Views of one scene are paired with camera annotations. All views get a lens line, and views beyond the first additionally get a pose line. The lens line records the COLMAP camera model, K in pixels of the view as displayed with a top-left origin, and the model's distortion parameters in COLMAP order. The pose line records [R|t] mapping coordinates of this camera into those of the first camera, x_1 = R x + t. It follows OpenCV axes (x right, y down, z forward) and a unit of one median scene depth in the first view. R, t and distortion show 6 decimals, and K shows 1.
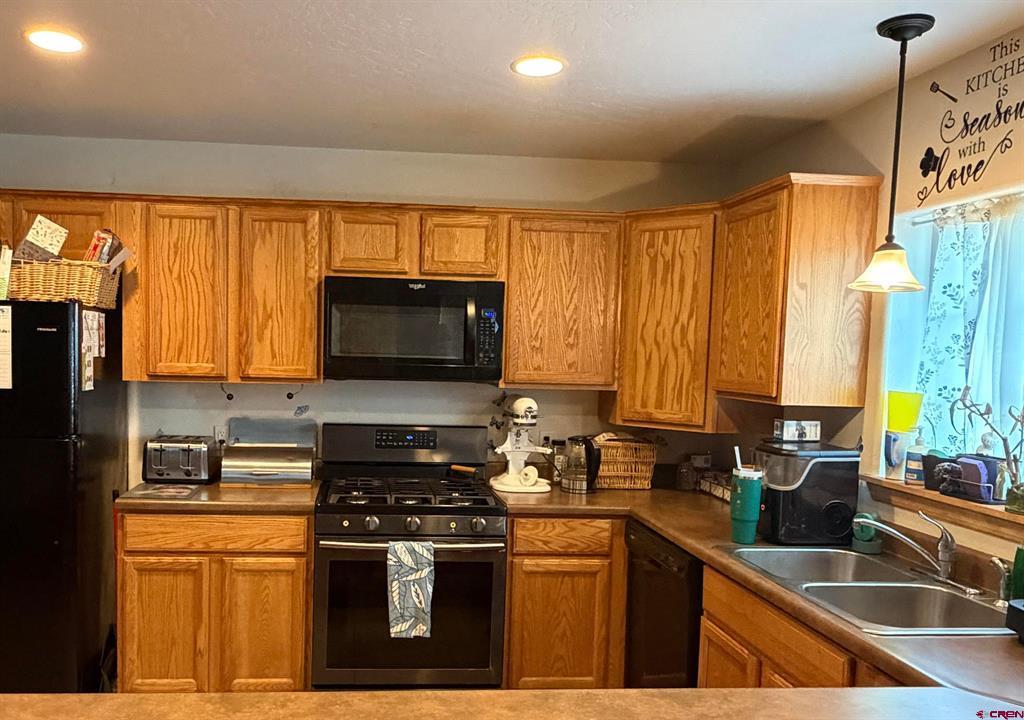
lens RADIAL K [[819.5, 0, 420.5], [0, 819.5, 407.1], [0, 0, 1]] dist [-0.008067, 0.002930]
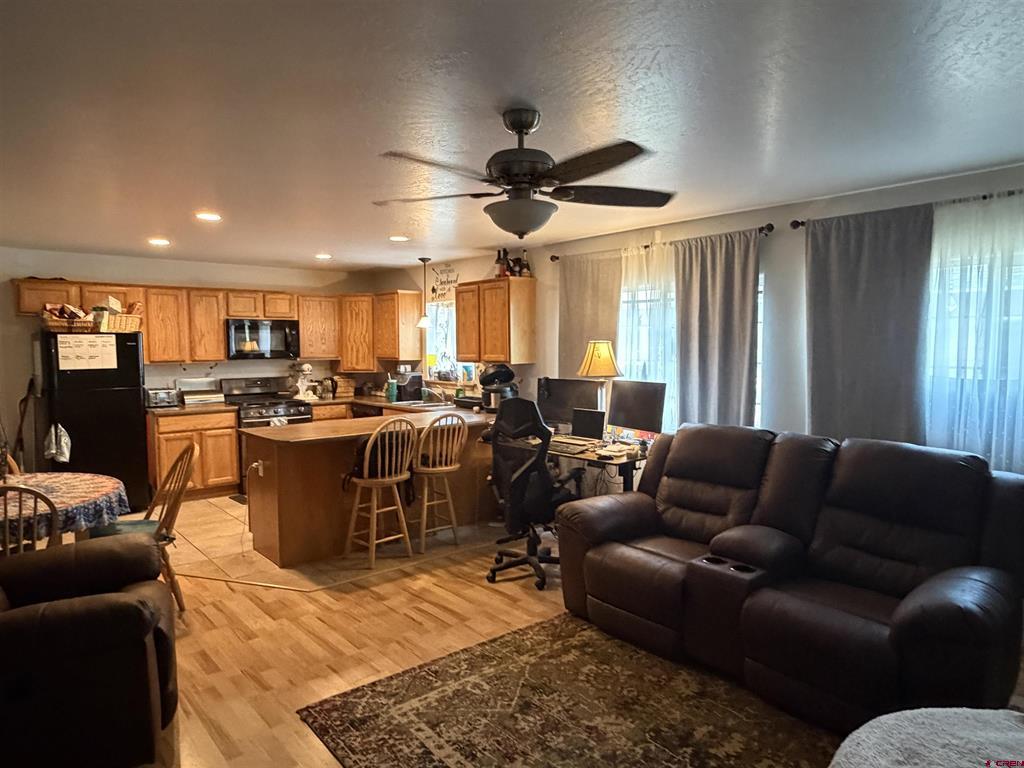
lens RADIAL K [[651.1, 0, 510.3], [0, 651.1, 388.1], [0, 0, 1]] dist [-0.000662, 0.001166]
pose [[0.808486, -0.070119, 0.584323, -0.612708], [0.066449, 0.997404, 0.027748, 0.055456], [-0.584751, 0.016393, 0.811047, -1.147539]]
